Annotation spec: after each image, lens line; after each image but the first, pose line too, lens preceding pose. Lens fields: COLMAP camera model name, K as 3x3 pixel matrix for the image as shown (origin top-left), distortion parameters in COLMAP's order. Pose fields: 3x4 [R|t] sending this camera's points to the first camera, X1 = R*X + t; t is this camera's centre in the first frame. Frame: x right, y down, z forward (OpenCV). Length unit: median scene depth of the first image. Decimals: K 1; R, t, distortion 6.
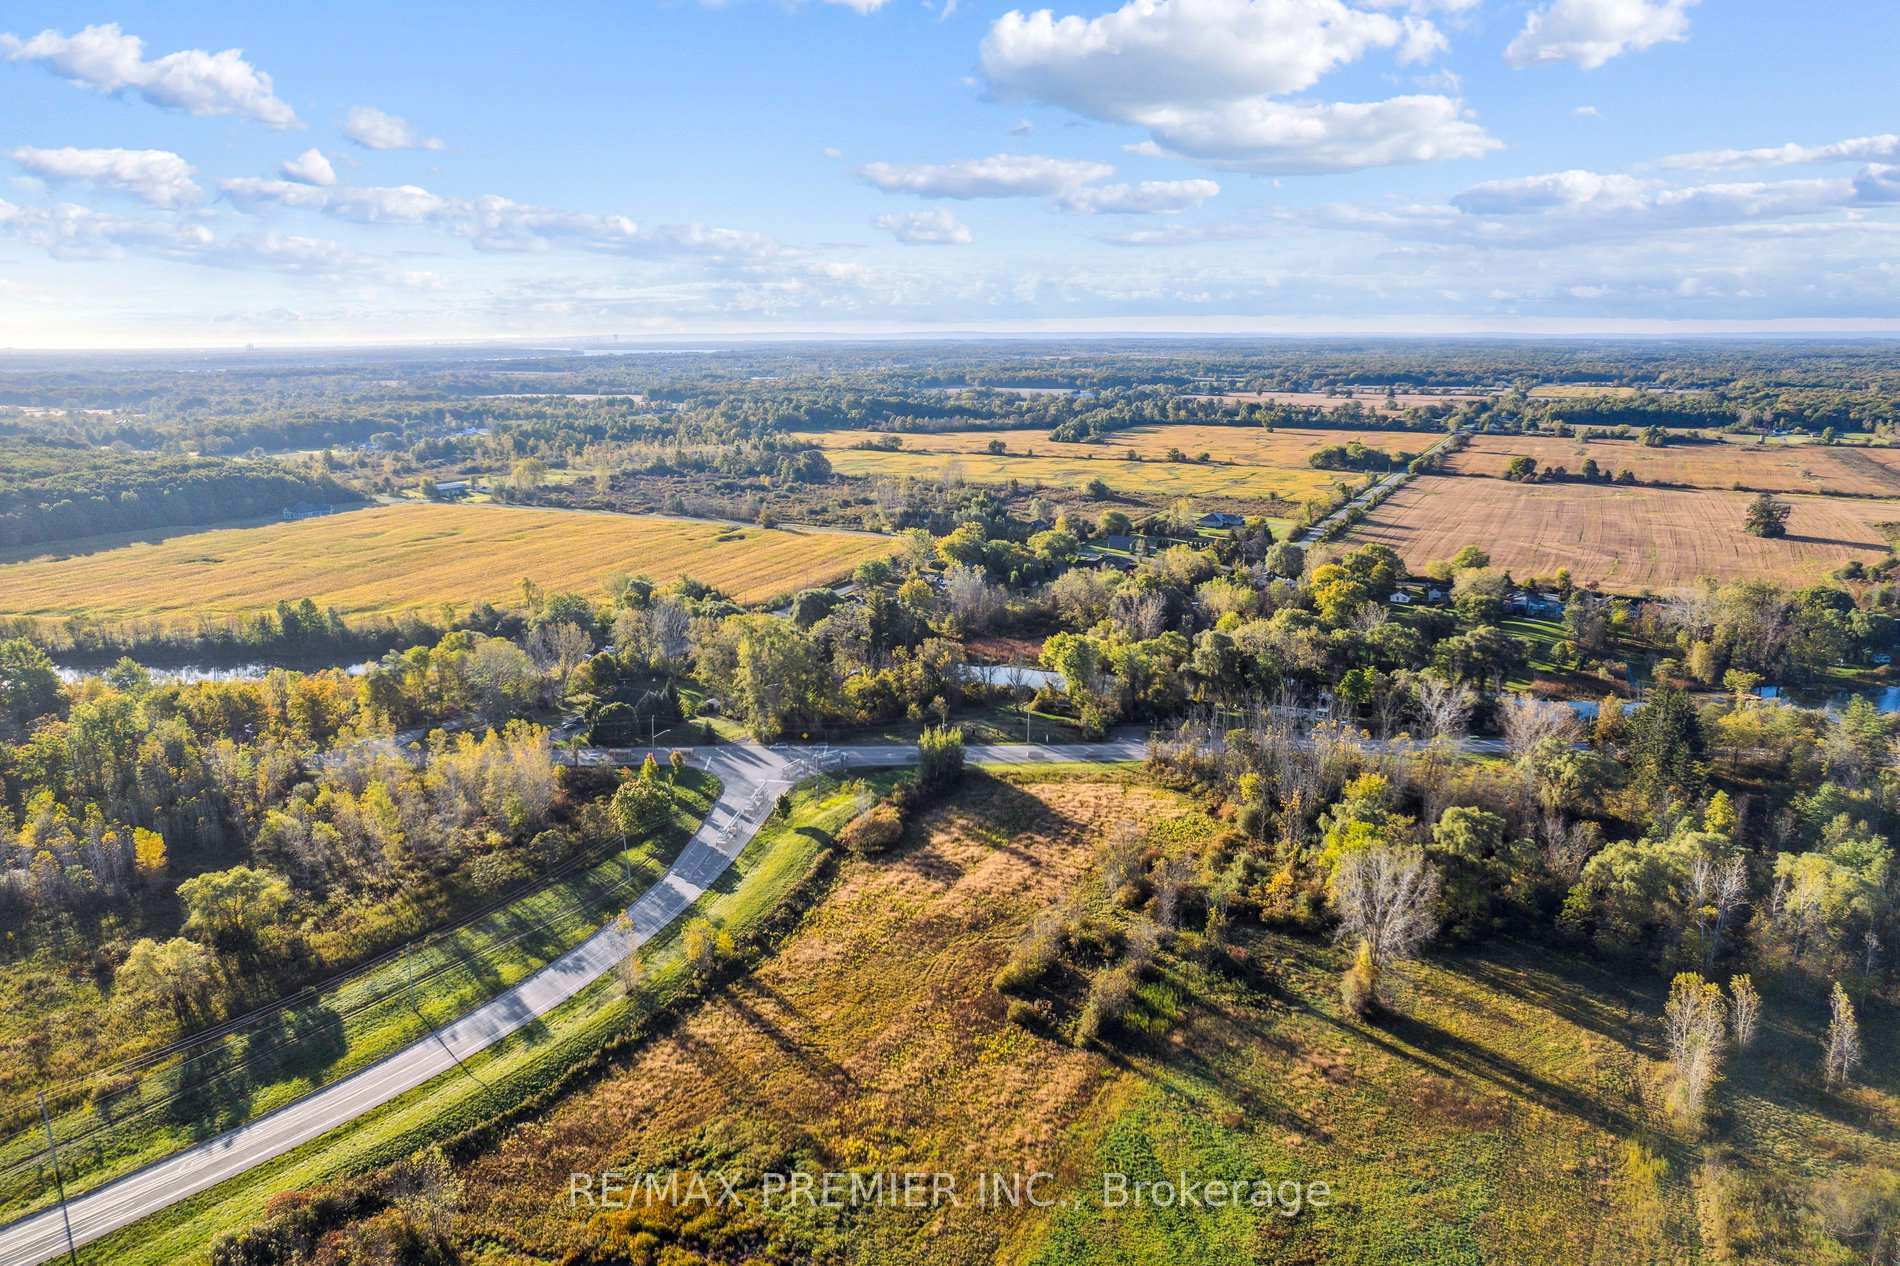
lens RADIAL K [[1214.5, 0, 947.5], [0, 1214.5, 633.1], [0, 0, 1]] dist [-0.063638, 0.054901]
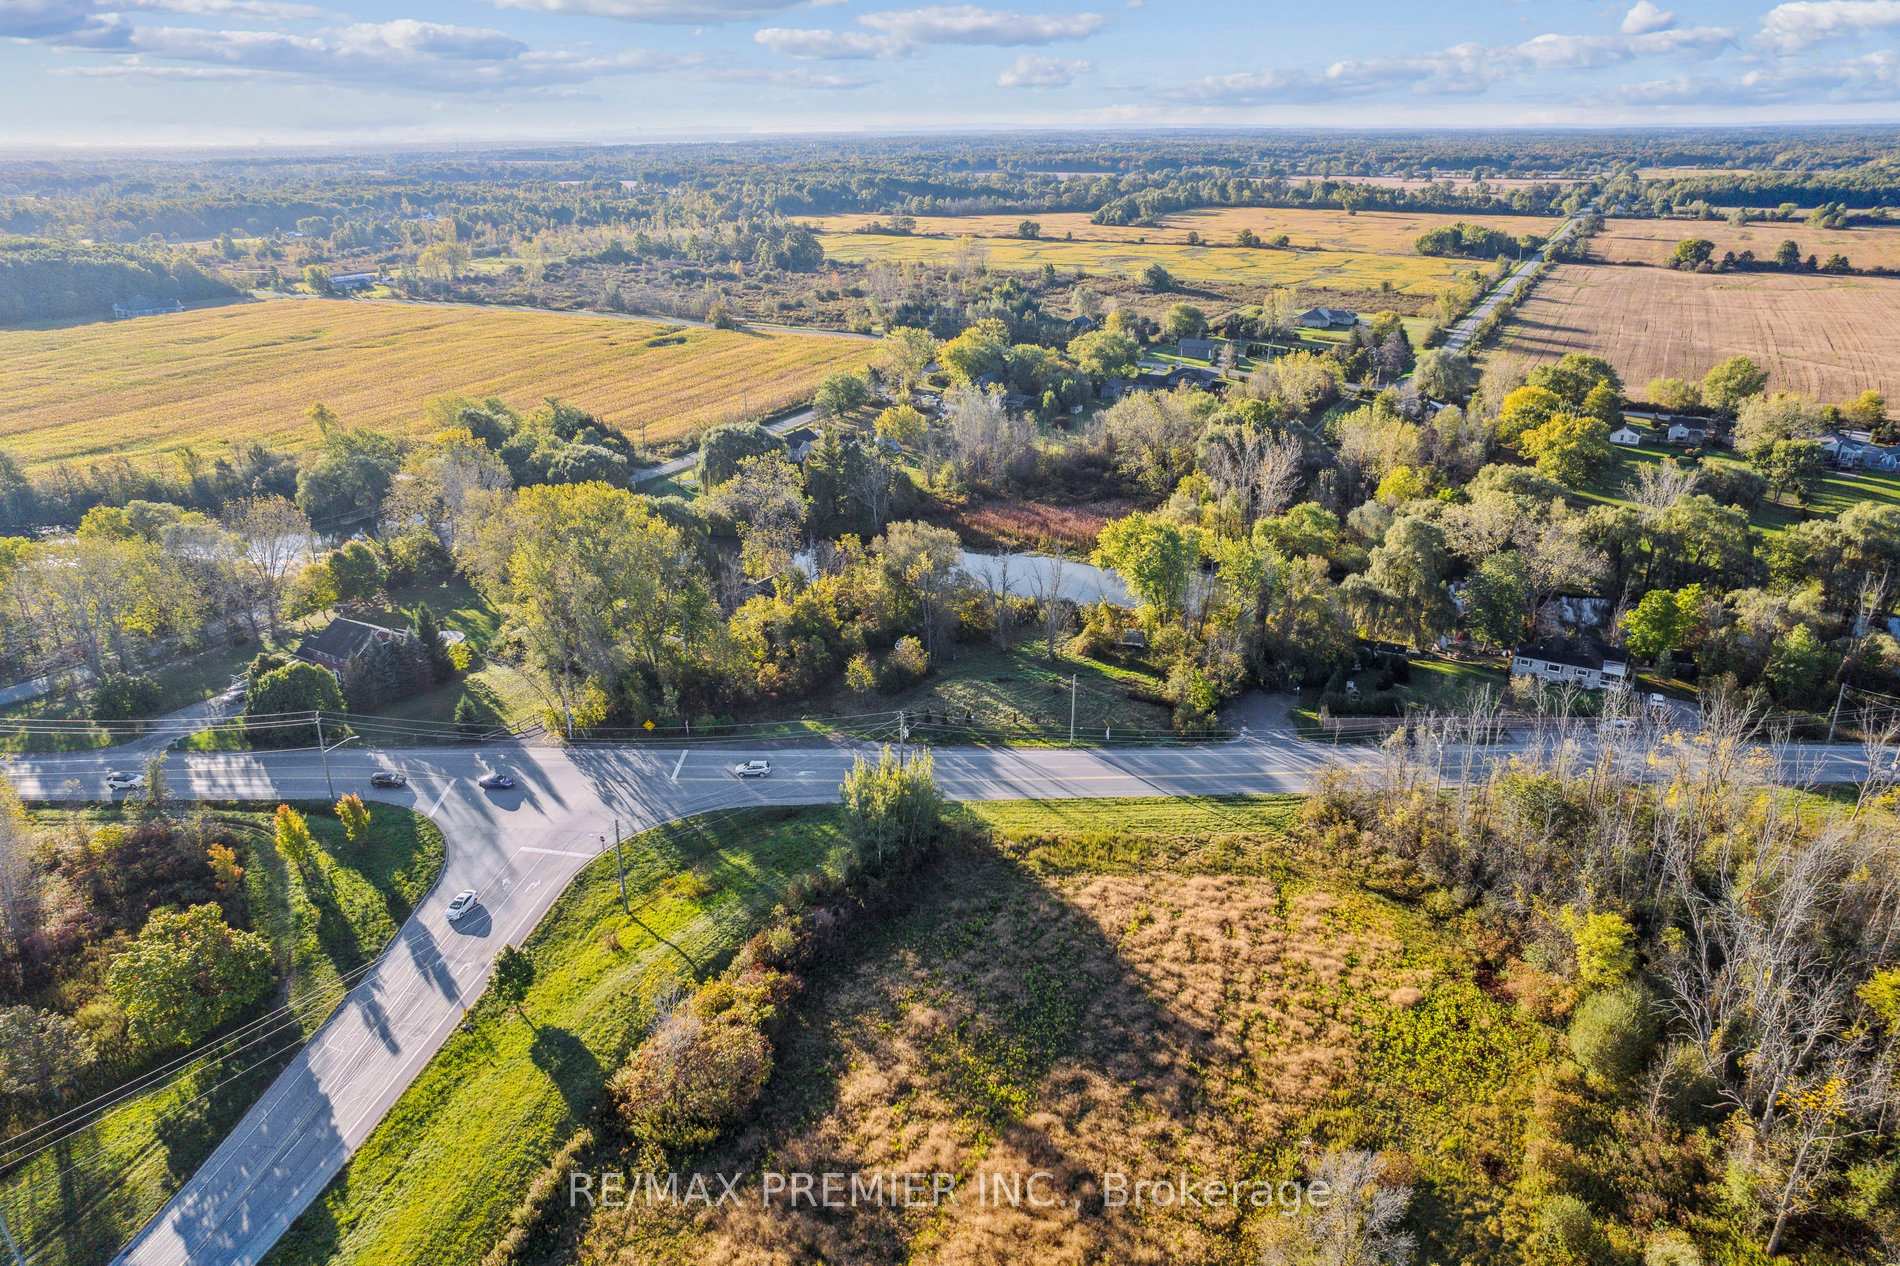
lens RADIAL K [[1214.5, 0, 945.9], [0, 1214.5, 630.6], [0, 0, 1]] dist [-0.063638, 0.054901]
pose [[0.999637, 0.007152, -0.025974, 0.012644], [-0.003003, 0.987690, 0.156394, -0.019608], [0.026773, -0.156260, 0.987353, 0.243944]]
